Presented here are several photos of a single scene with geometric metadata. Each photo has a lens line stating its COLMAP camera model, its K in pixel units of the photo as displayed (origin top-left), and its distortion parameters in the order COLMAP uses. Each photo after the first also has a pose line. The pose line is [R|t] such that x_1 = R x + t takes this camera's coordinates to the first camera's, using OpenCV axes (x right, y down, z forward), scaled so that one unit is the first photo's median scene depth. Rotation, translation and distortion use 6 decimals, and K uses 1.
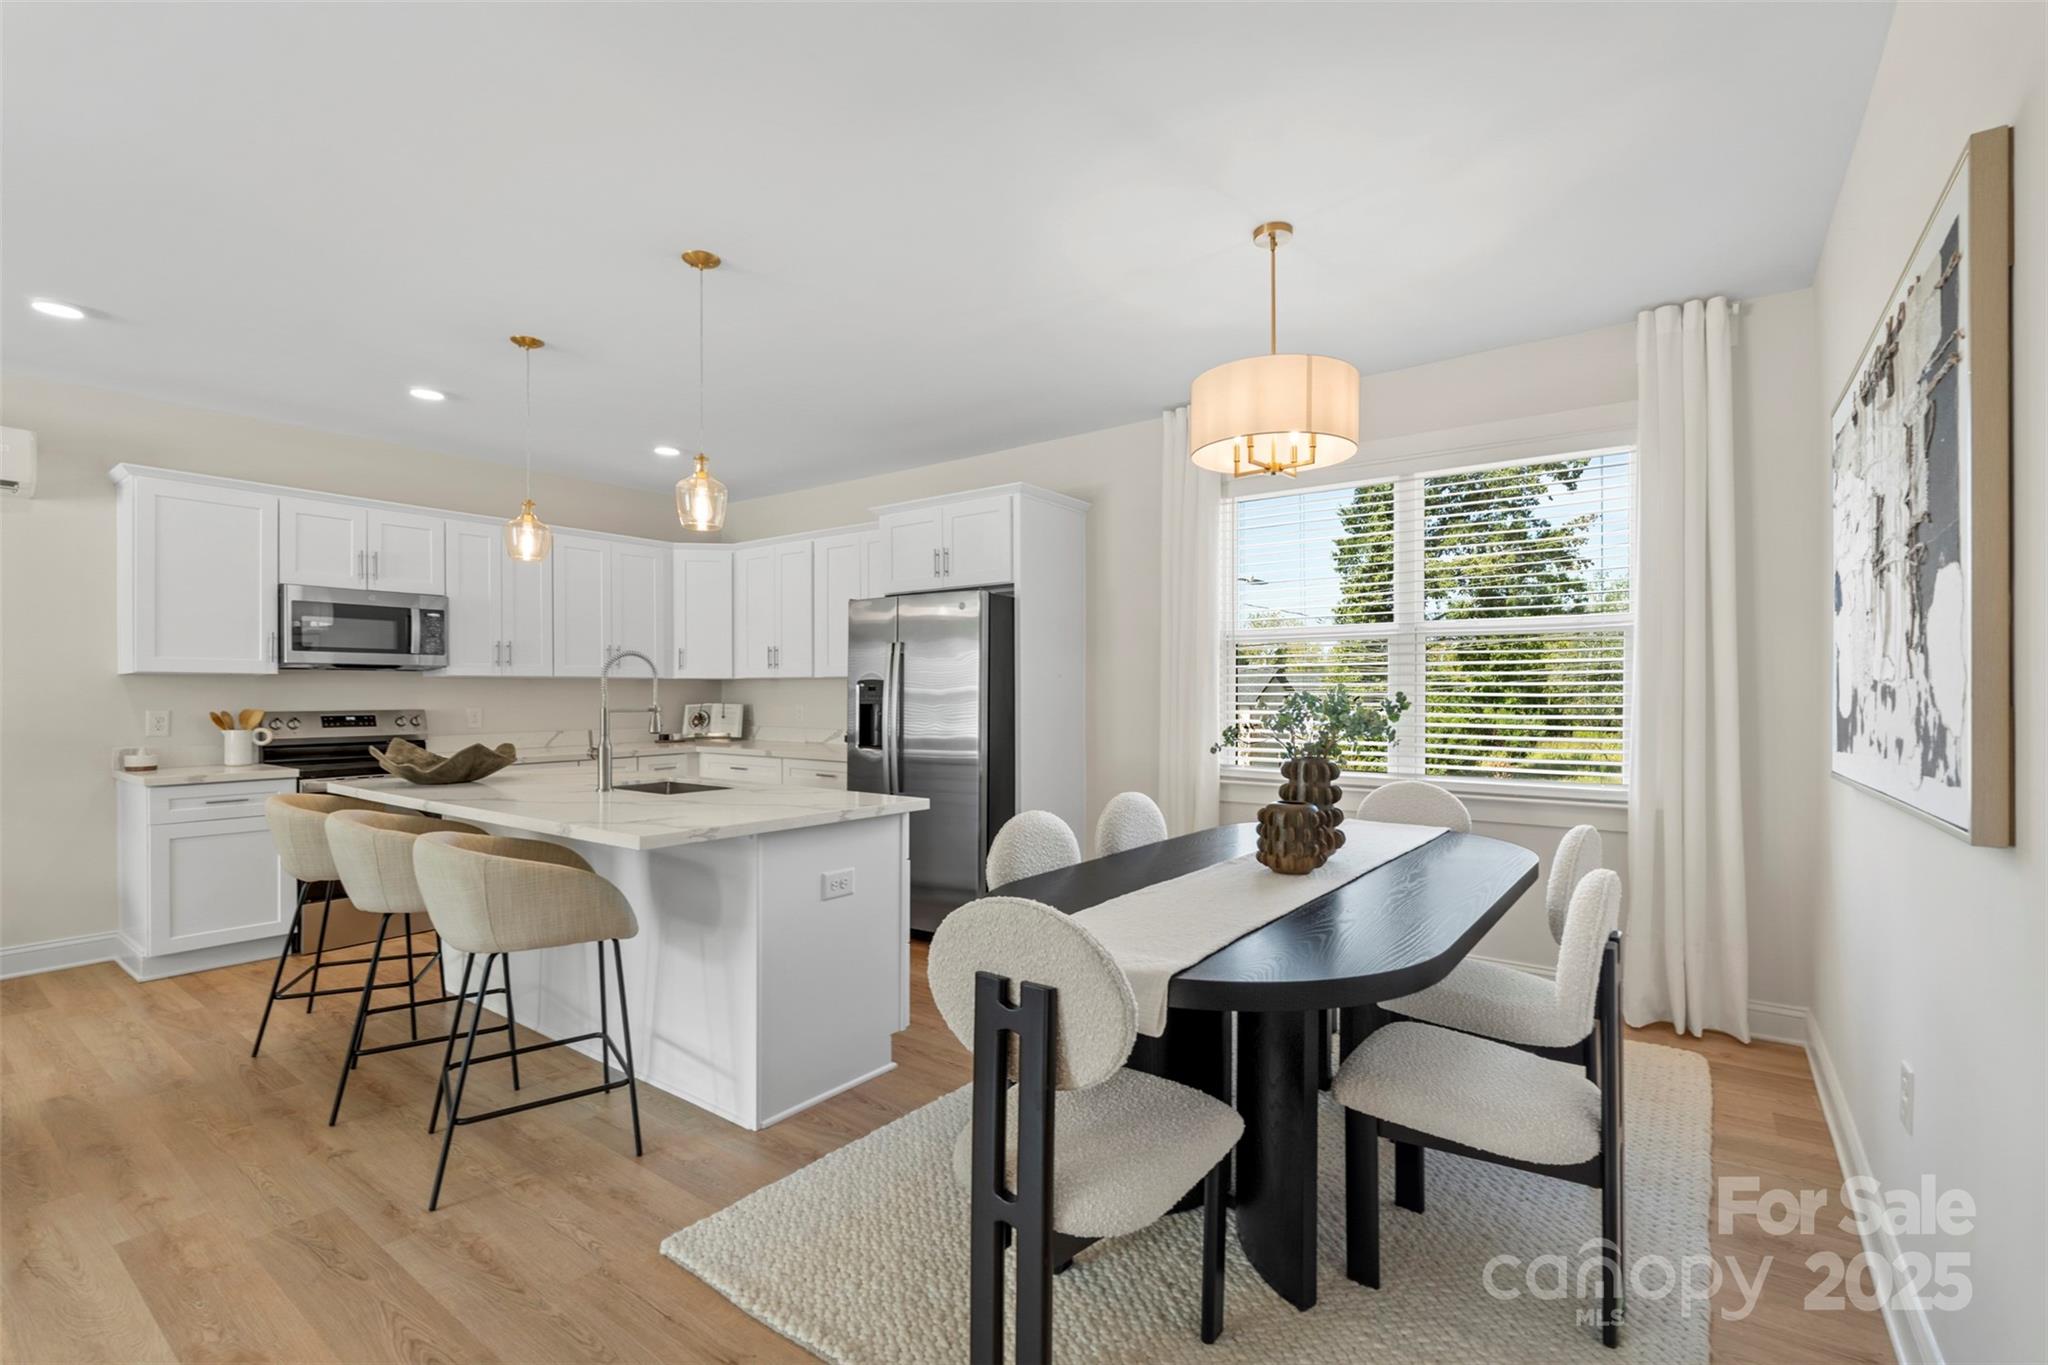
lens RADIAL K [[912.2, 0, 1024.0], [0, 912.2, 682.5], [0, 0, 1]] dist [0.000565, 0.000052]
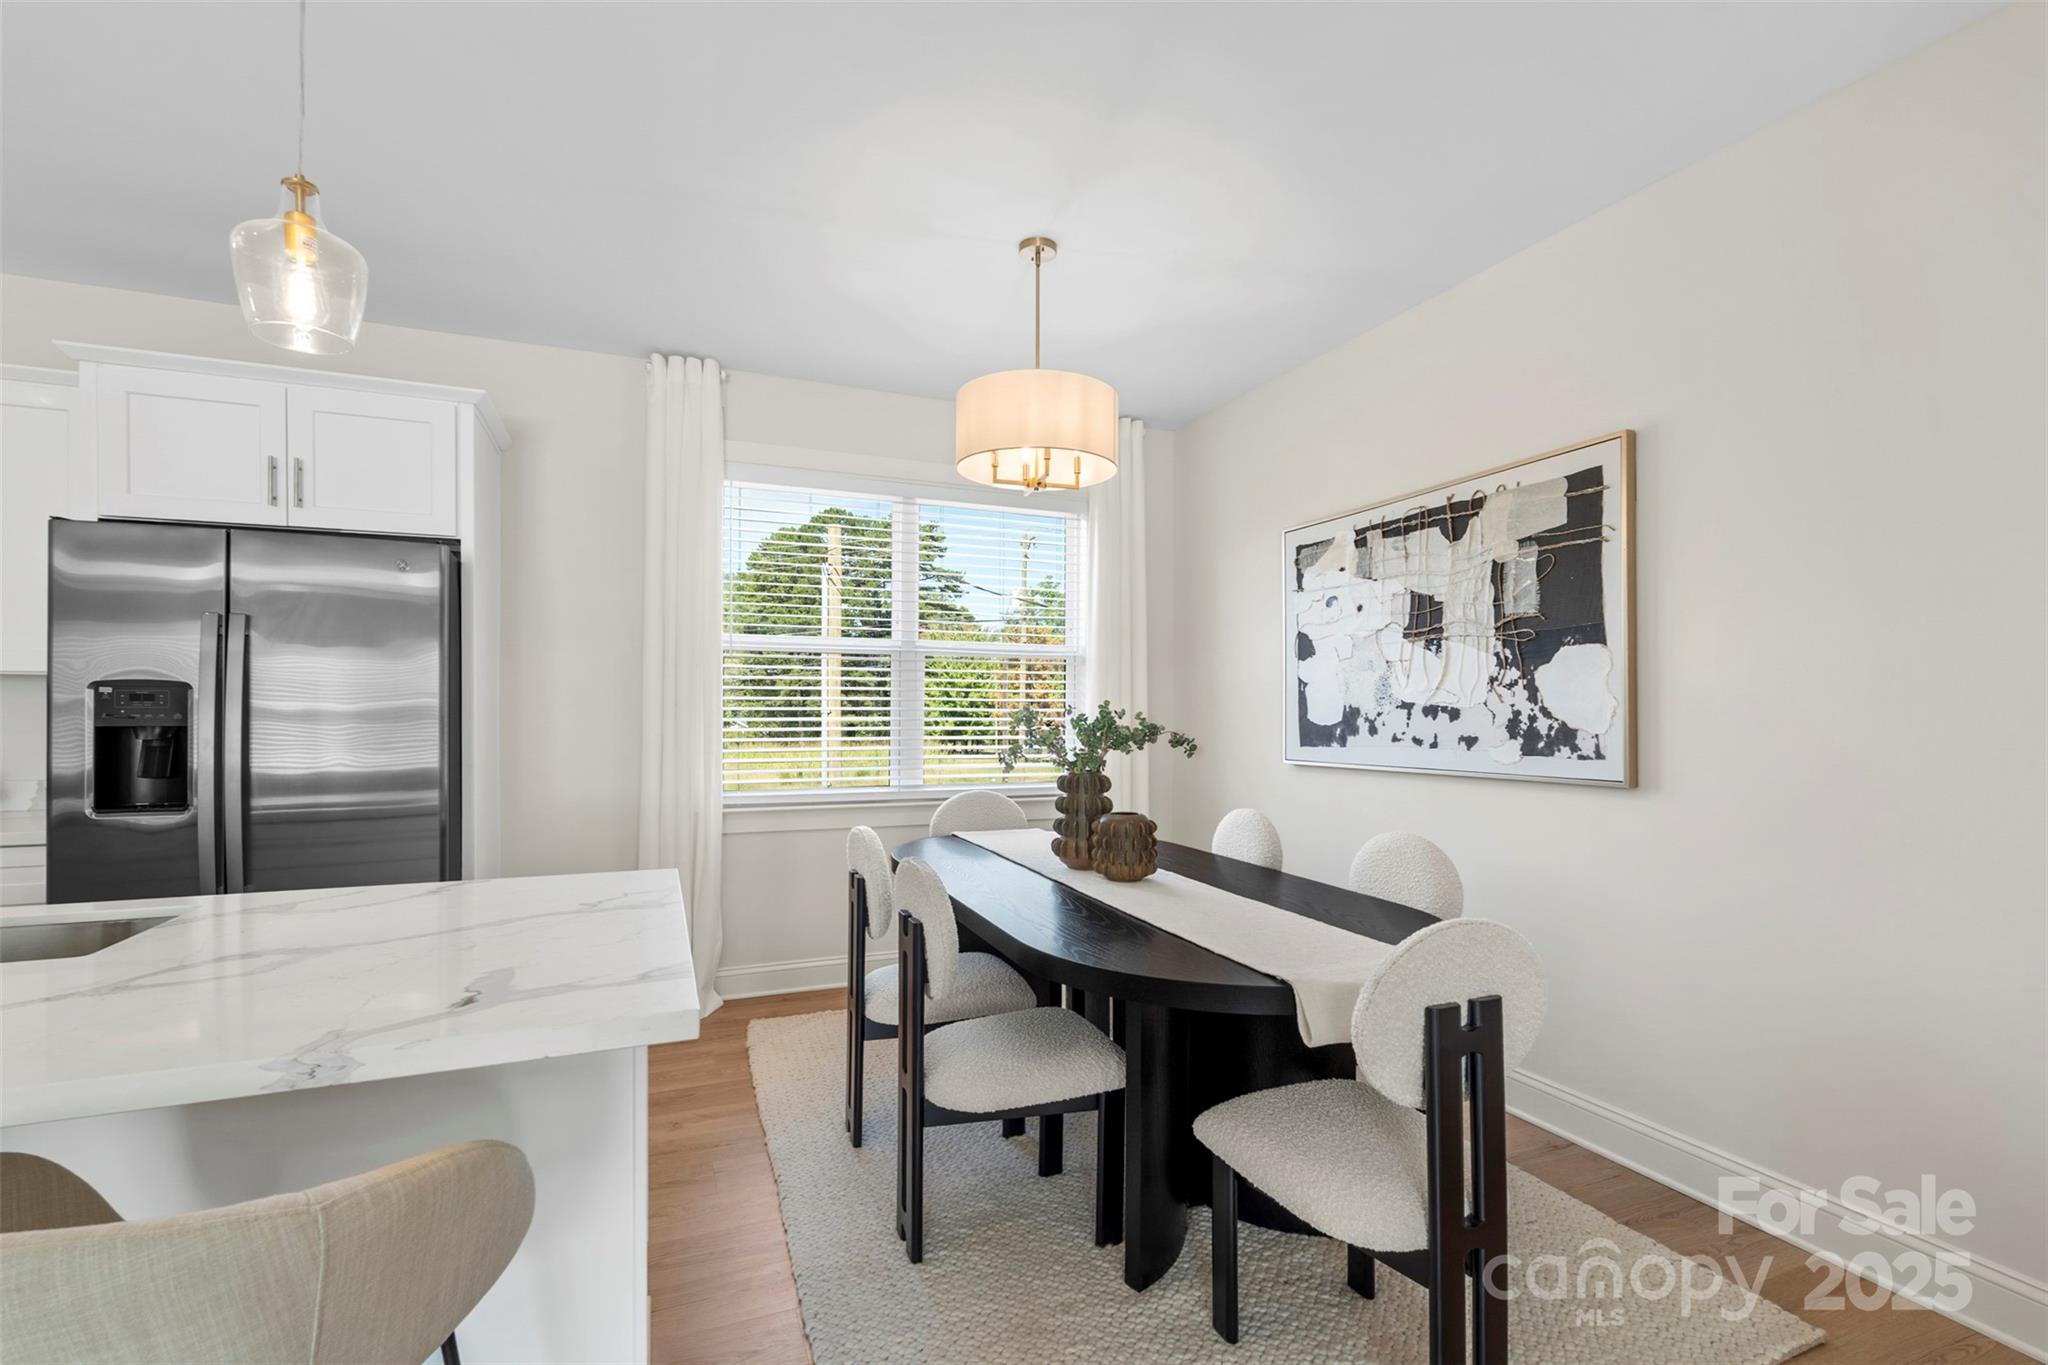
lens RADIAL K [[925.5, 0, 1037.9], [0, 925.5, 693.0], [0, 0, 1]] dist [0.001478, 0.000373]
pose [[0.512927, 0.014832, 0.858304, -0.371706], [-0.014169, 0.999861, -0.008811, 0.002020], [-0.858315, -0.007642, 0.513066, 0.294187]]
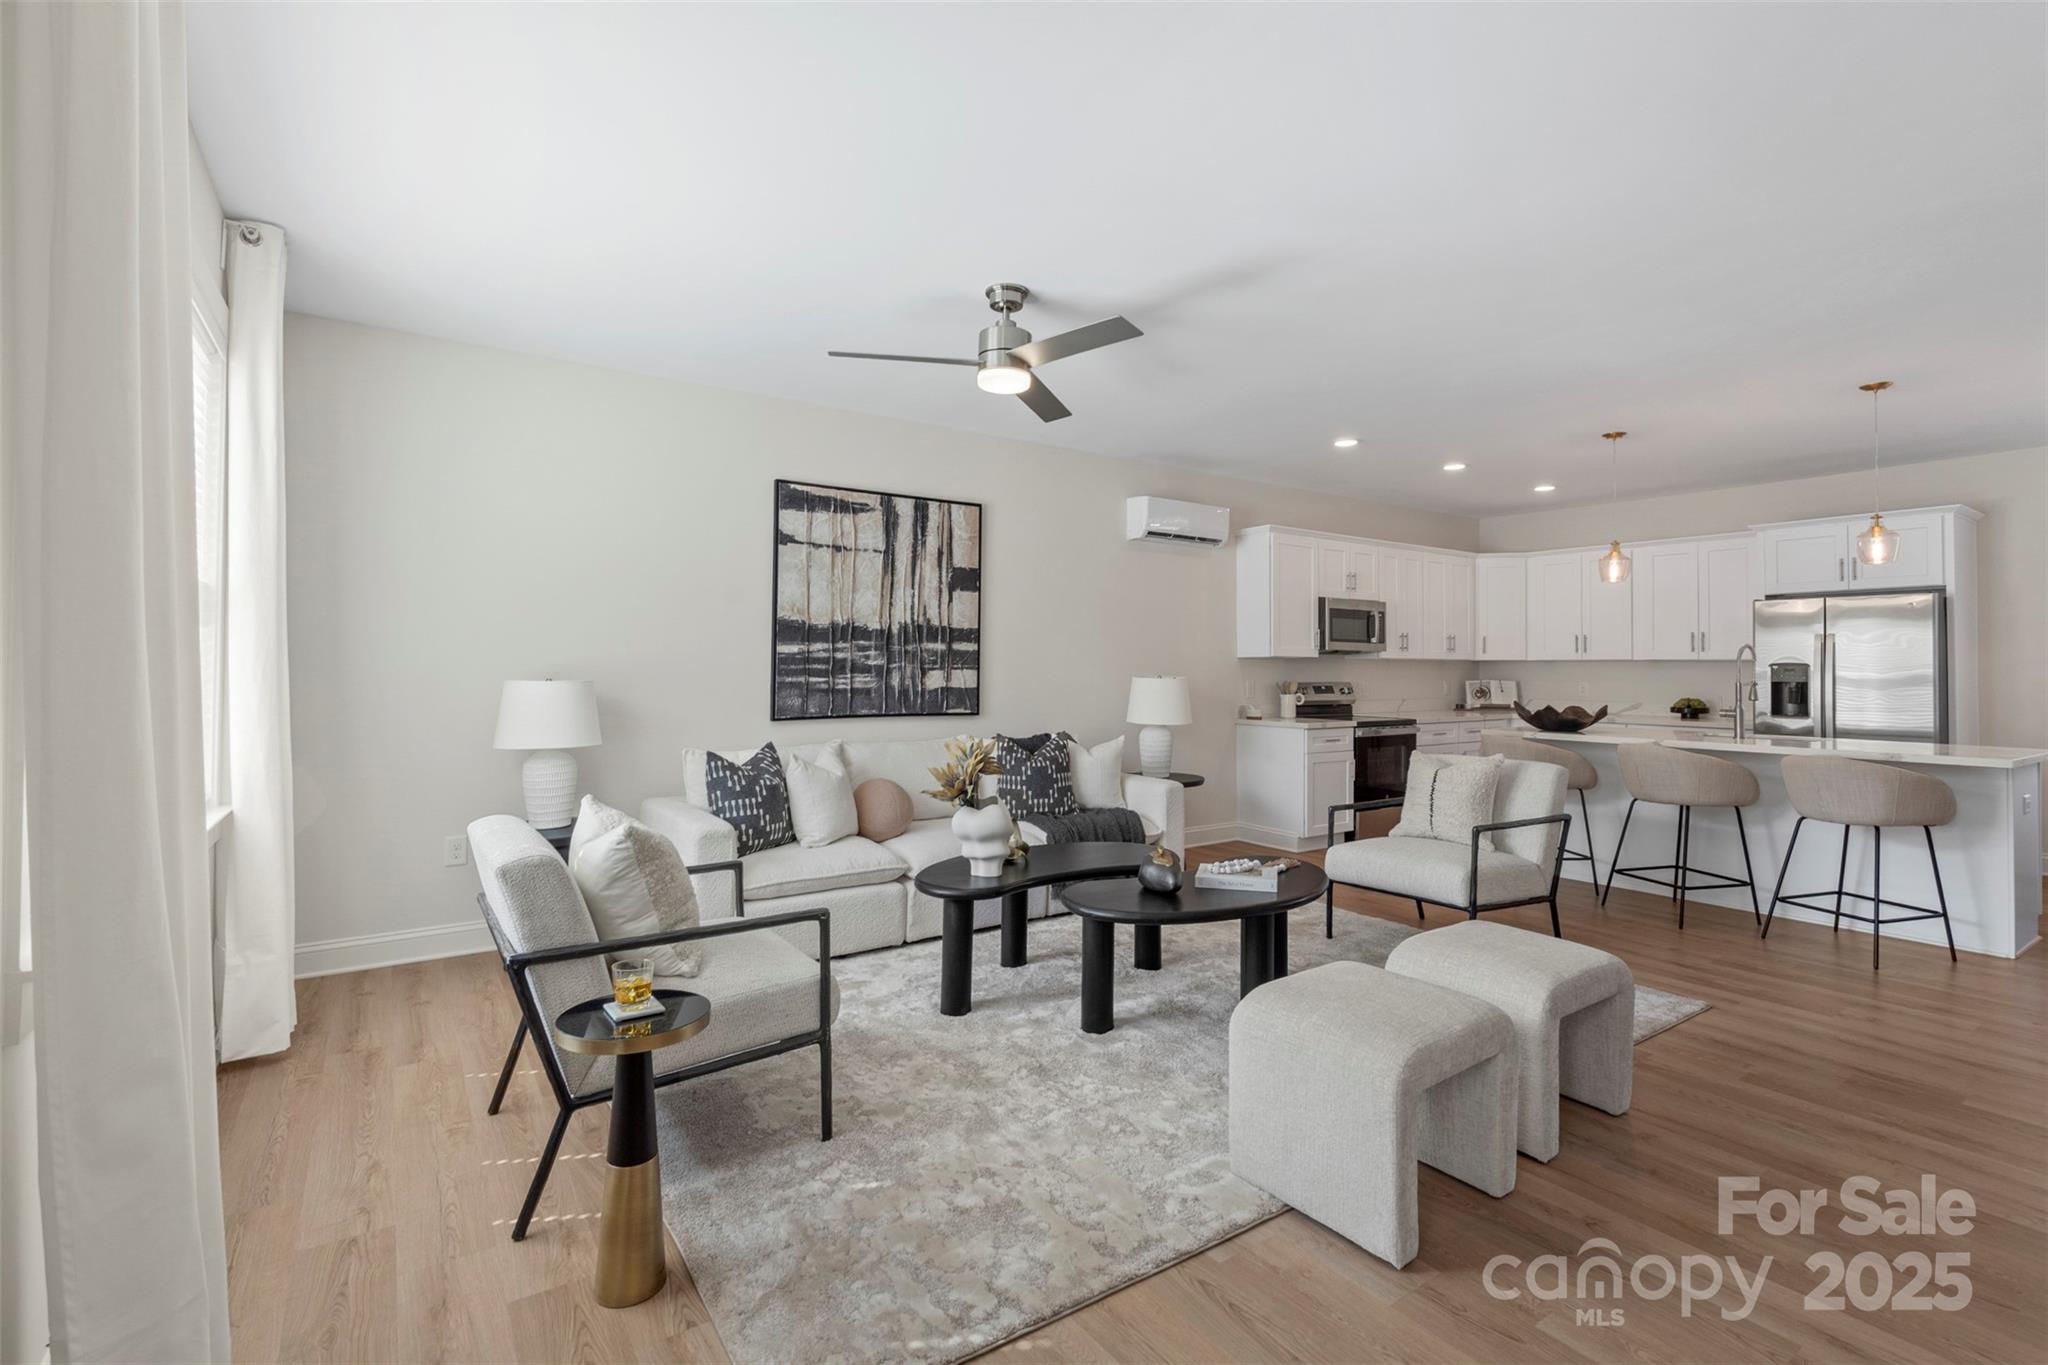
lens RADIAL K [[910.1, 0, 1023.8], [0, 910.1, 672.5], [0, 0, 1]] dist [-0.000401, 0.000290]
pose [[0.946576, 0.007411, -0.322396, -0.799957], [-0.002726, 0.999884, 0.014979, -0.005921], [0.322469, -0.013300, 0.946486, -0.580600]]
